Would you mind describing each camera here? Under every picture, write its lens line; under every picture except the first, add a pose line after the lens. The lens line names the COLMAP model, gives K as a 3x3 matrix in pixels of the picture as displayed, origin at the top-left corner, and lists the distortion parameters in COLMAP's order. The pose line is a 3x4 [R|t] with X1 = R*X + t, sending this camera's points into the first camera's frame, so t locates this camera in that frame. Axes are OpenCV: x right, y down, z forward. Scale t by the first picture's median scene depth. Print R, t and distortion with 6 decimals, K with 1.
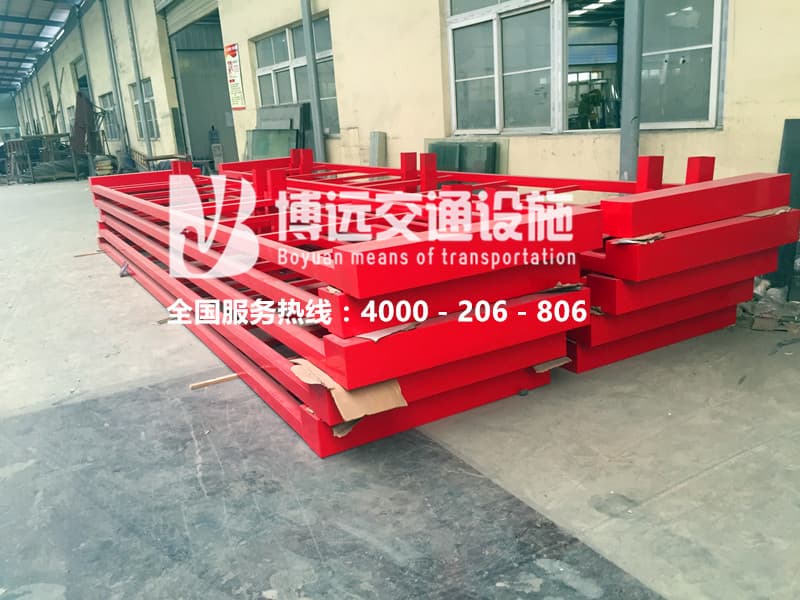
lens RADIAL K [[681.3, 0, 400.0], [0, 681.3, 300.0], [0, 0, 1]] dist [-0.007885, -0.000962]
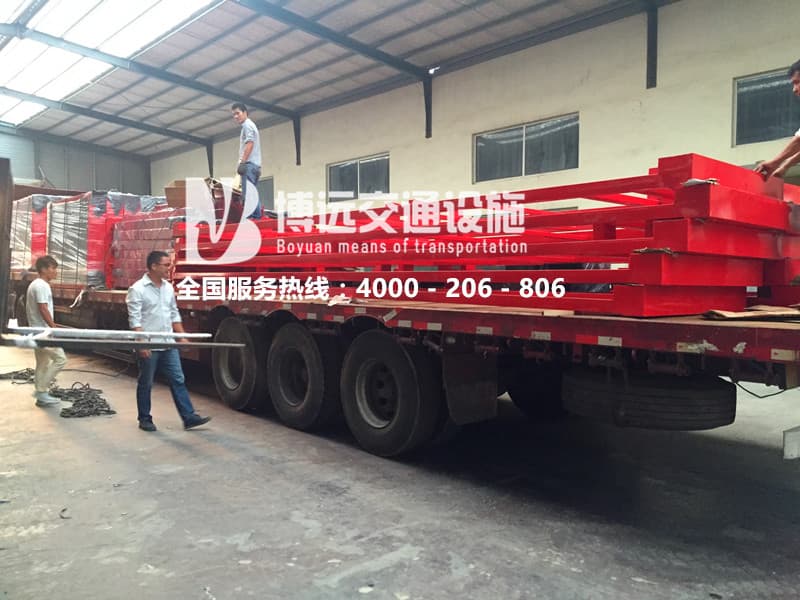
lens RADIAL K [[681.3, 0, 400.0], [0, 681.3, 300.0], [0, 0, 1]] dist [-0.007885, -0.000962]
pose [[0.999991, -0.000372, -0.004193, 0.040364], [0.000537, 0.999221, 0.039455, -0.016624], [0.004176, -0.039457, 0.999213, -0.192054]]
